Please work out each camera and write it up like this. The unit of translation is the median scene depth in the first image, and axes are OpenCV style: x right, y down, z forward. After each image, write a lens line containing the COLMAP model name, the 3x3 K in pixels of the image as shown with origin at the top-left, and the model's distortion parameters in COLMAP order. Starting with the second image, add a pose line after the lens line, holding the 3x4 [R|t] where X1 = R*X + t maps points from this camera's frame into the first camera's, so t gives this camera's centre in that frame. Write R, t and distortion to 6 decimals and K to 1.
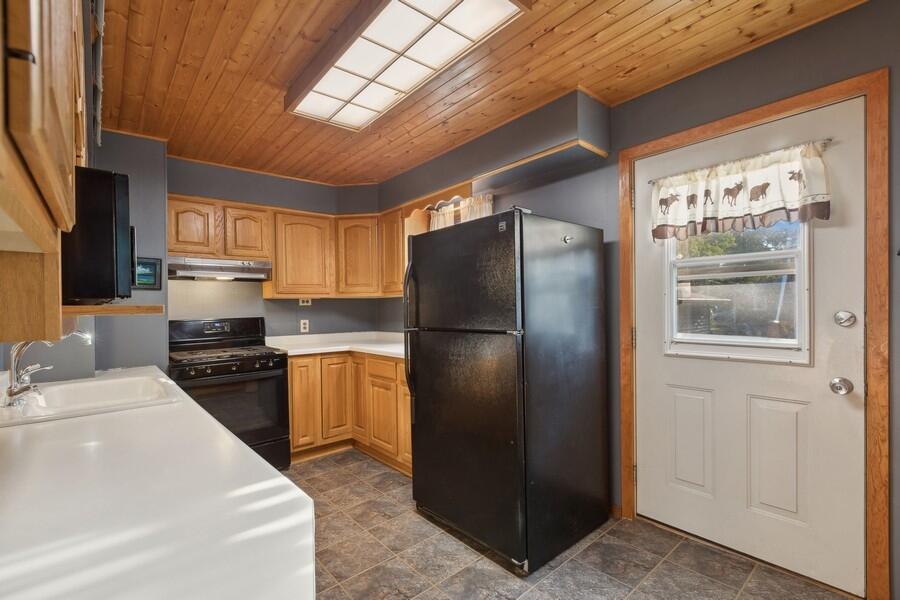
lens RADIAL K [[406.2, 0, 455.0], [0, 406.2, 306.8], [0, 0, 1]] dist [-0.001208, 0.001486]
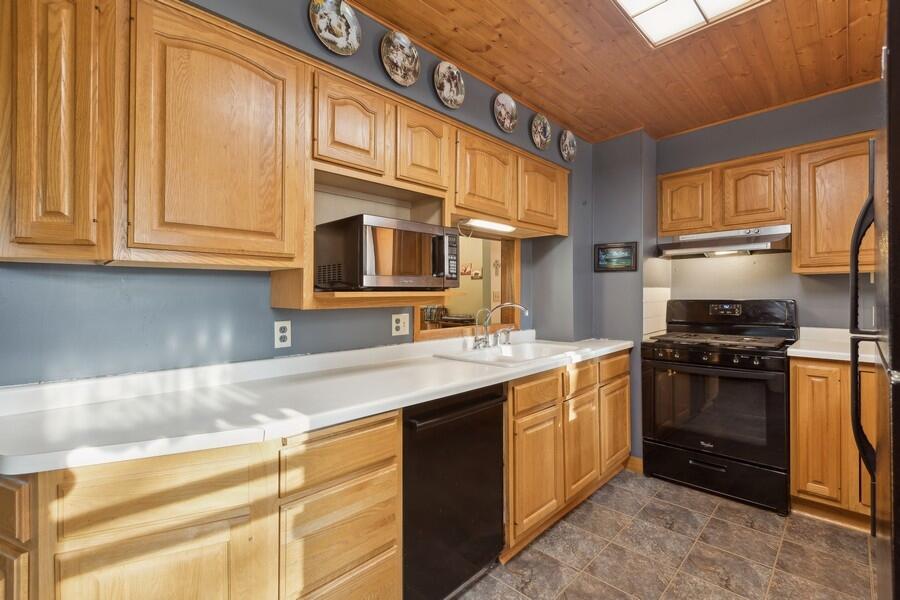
lens RADIAL K [[406.2, 0, 440.3], [0, 406.2, 287.7], [0, 0, 1]] dist [-0.001208, 0.001486]
pose [[0.059054, 0.005981, -0.998237, 0.238061], [0.007704, 0.999950, 0.006447, -0.006822], [0.998225, -0.008071, 0.059005, 0.331328]]
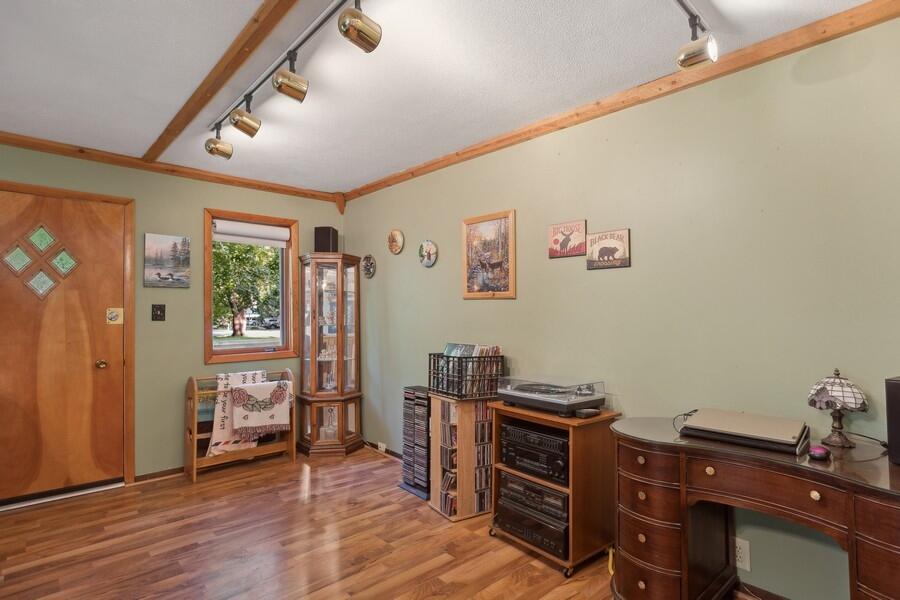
lens RADIAL K [[439.4, 0, 450.1], [0, 439.4, 297.2], [0, 0, 1]] dist [-0.004386, 0.000365]
pose [[0.051587, -0.007806, -0.998638, -1.167125], [0.011643, 0.999906, -0.007214, 0.013244], [0.998601, -0.011255, 0.051673, 0.352173]]
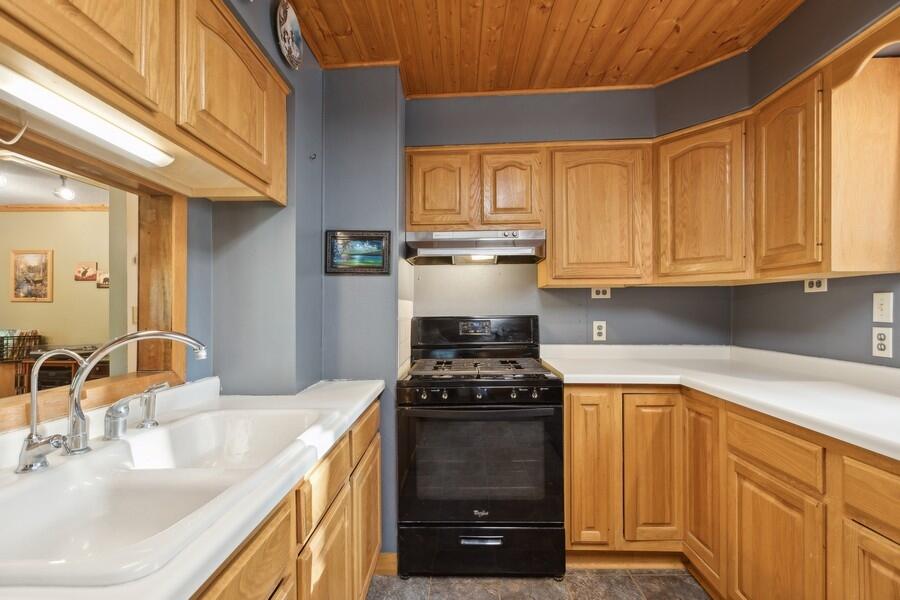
lens RADIAL K [[406.2, 0, 449.4], [0, 406.2, 308.0], [0, 0, 1]] dist [-0.001208, 0.001486]
pose [[0.733523, 0.013438, -0.679532, -0.127872], [-0.005540, 0.999890, 0.013794, 0.004836], [0.679643, -0.006354, 0.733516, 0.429075]]
